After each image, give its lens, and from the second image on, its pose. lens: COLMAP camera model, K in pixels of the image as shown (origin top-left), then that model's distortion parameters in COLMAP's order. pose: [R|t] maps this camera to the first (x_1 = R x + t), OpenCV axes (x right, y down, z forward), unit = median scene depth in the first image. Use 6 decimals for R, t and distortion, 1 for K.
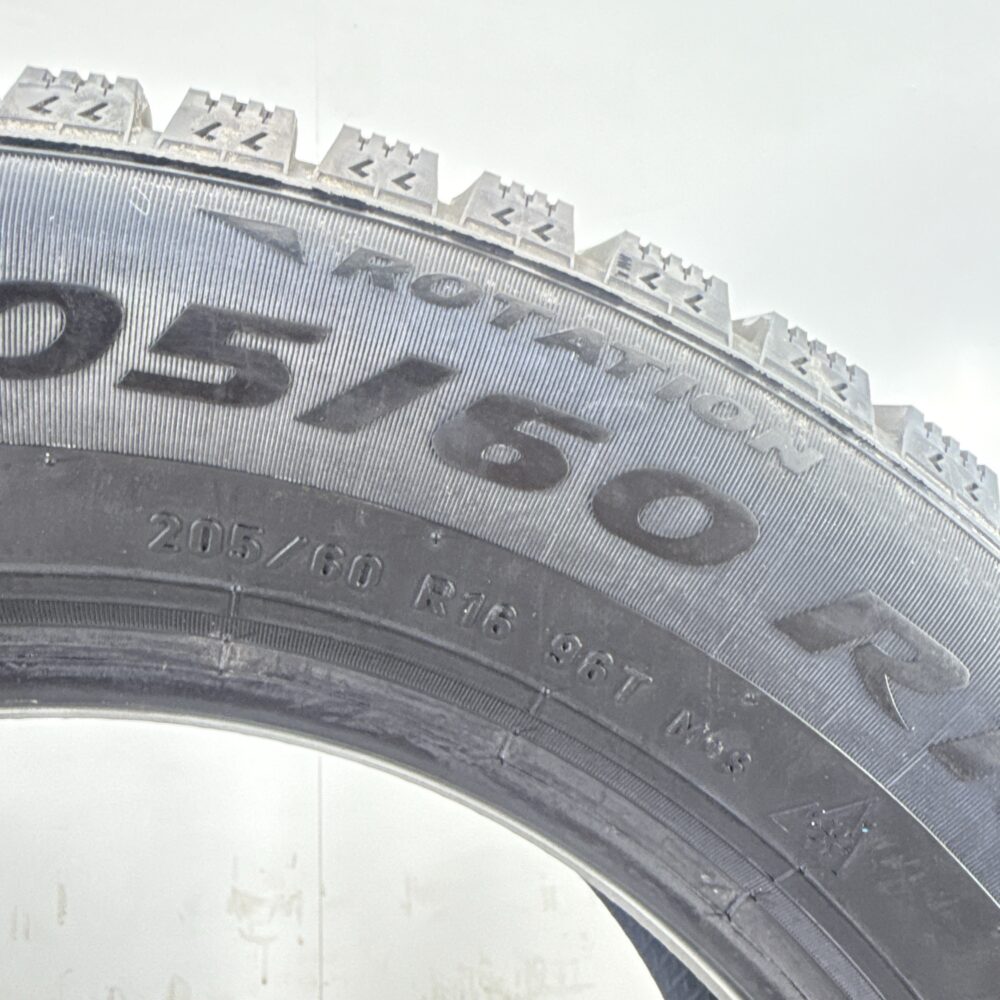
lens RADIAL K [[1016.0, 0, 499.8], [0, 1016.0, 501.4], [0, 0, 1]] dist [-0.000928, 0.000000]
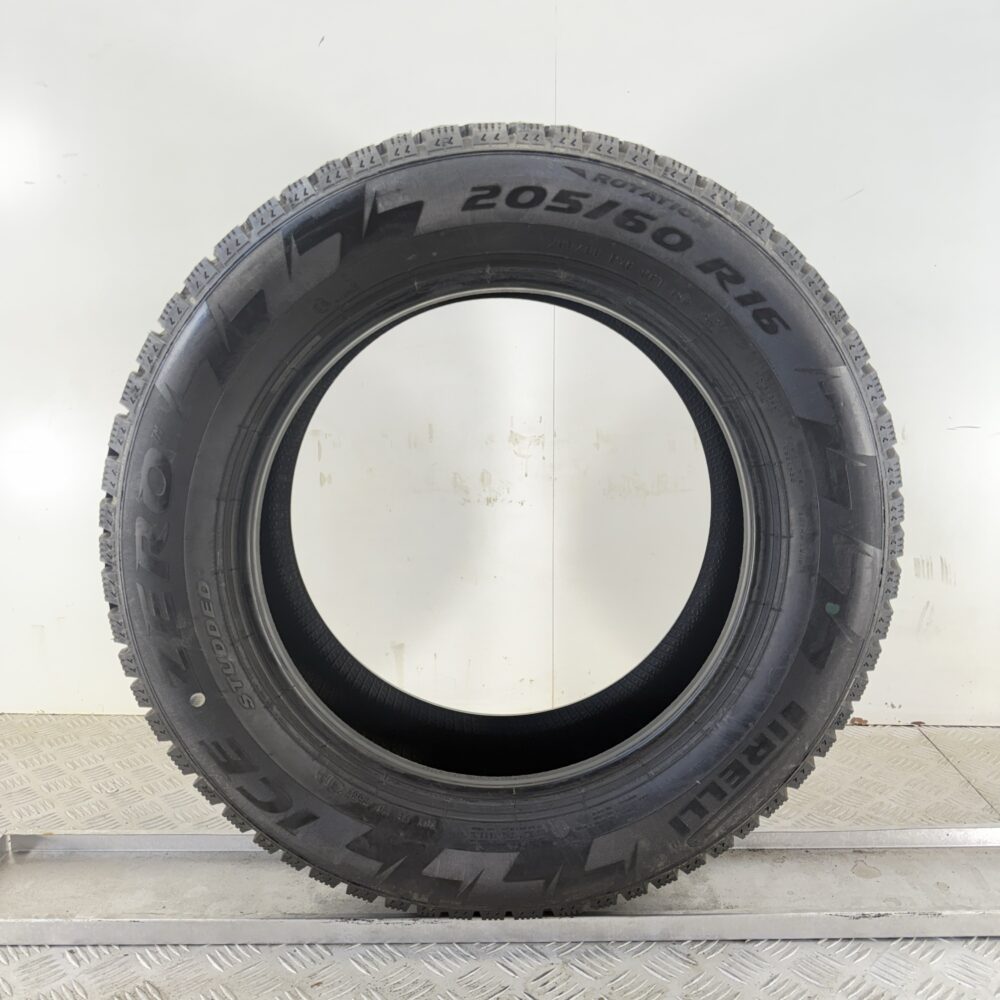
lens RADIAL K [[928.7, 0, 496.6], [0, 928.7, 501.2], [0, 0, 1]] dist [0.096004, 0.000000]
pose [[0.980834, 0.053874, -0.187249, 0.245441], [0.002538, 0.957401, 0.288751, -0.069237], [0.194829, -0.283692, 0.938915, -3.072519]]
